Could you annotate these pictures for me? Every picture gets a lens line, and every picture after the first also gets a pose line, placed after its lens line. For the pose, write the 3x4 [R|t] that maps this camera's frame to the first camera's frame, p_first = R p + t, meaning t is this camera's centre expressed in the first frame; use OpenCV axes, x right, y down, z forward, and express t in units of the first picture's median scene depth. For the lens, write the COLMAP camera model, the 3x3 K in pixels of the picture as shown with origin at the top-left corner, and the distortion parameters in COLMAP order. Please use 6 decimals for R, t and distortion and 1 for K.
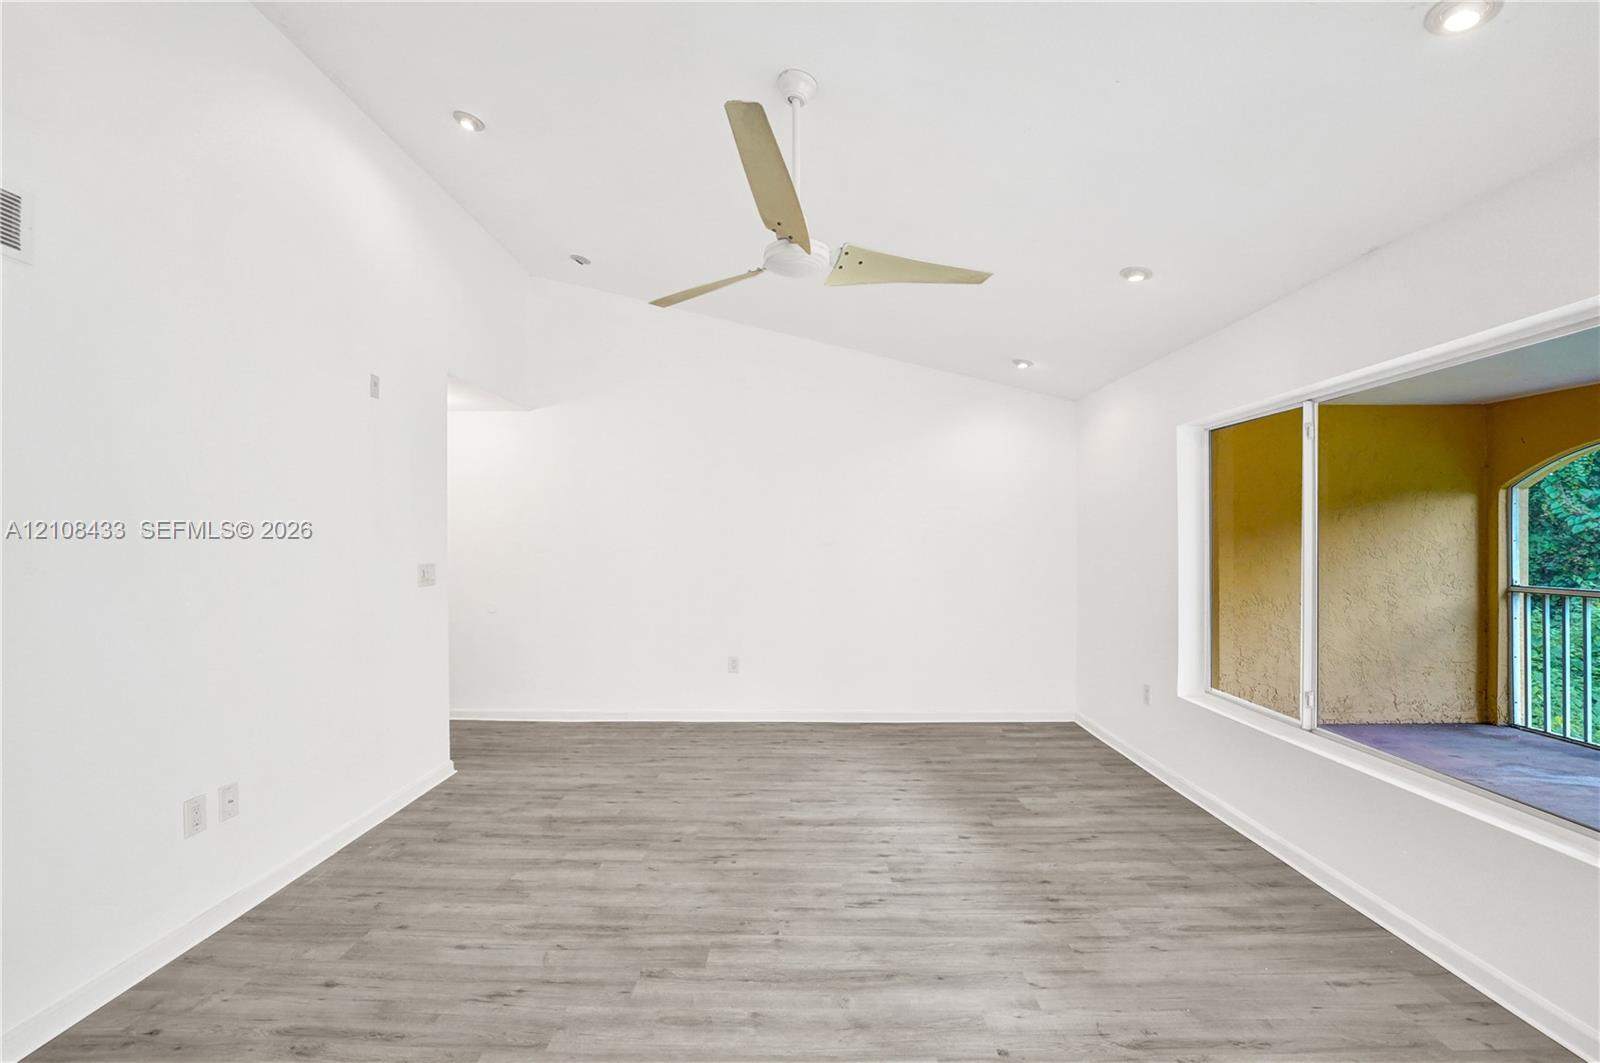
lens RADIAL K [[669.4, 0, 790.2], [0, 669.4, 538.6], [0, 0, 1]] dist [-0.024430, 0.000391]
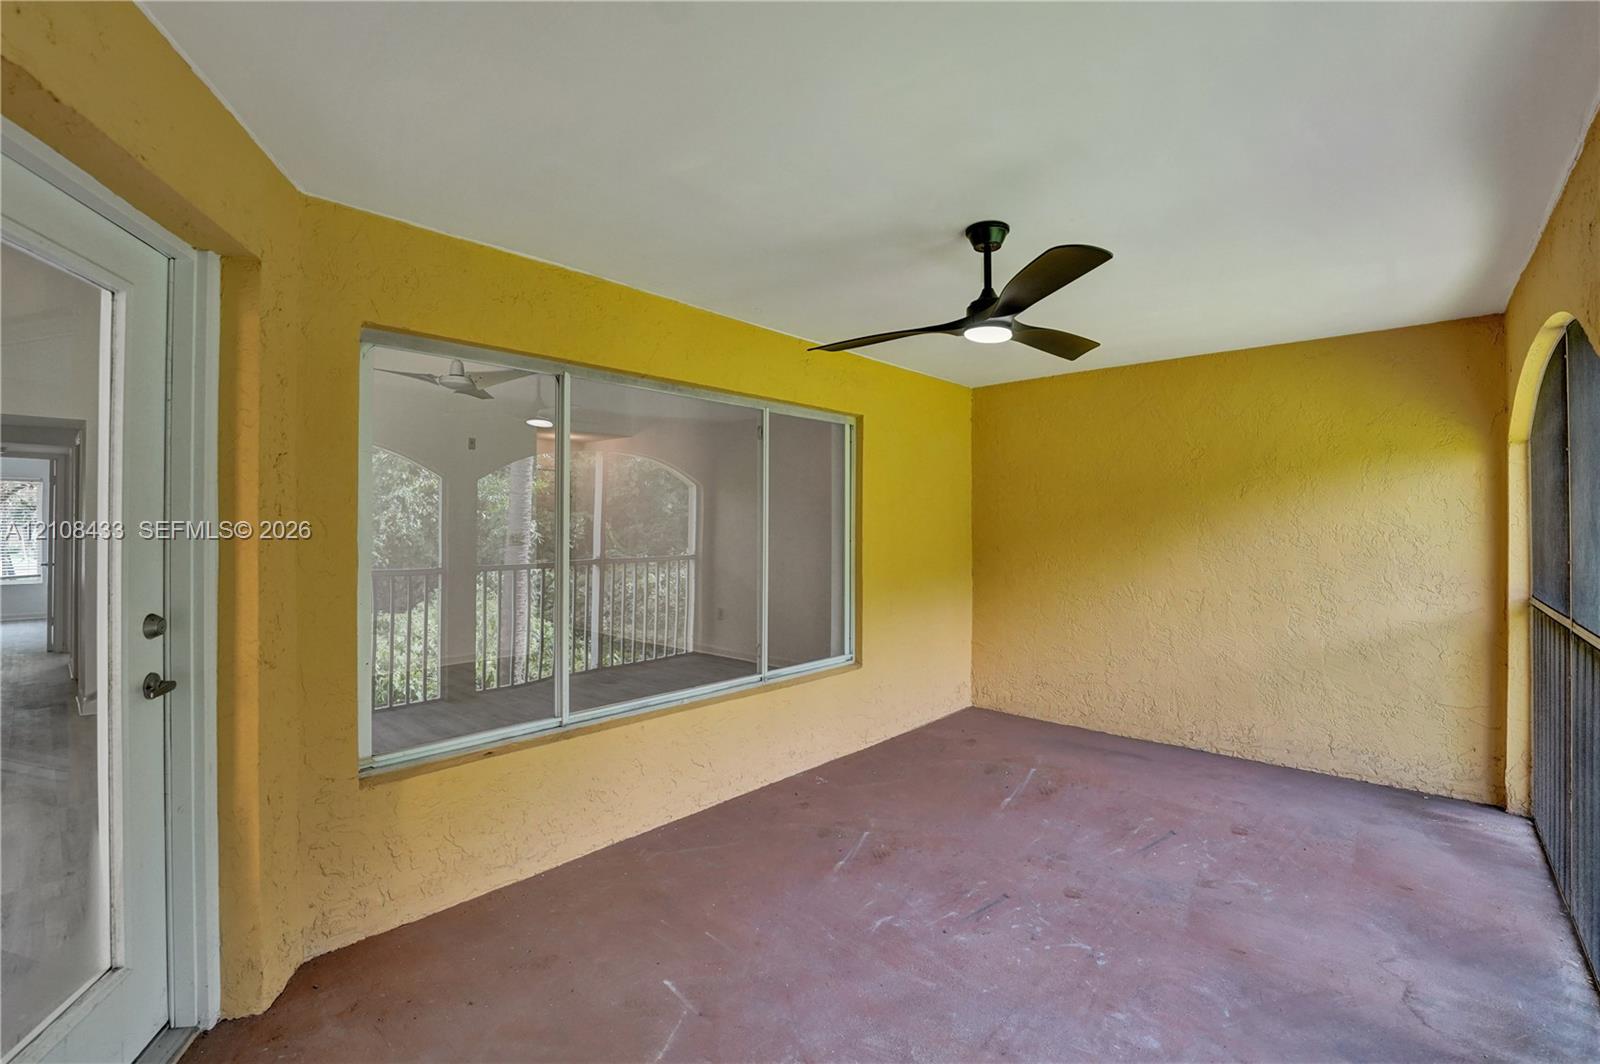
lens RADIAL K [[690.6, 0, 794.8], [0, 690.6, 522.8], [0, 0, 1]] dist [-0.020696, 0.000237]
pose [[0.762245, 0.002161, -0.647285, 1.505201], [0.000524, 0.999992, 0.003956, -0.001573], [0.647289, -0.003355, 0.762238, 0.060592]]
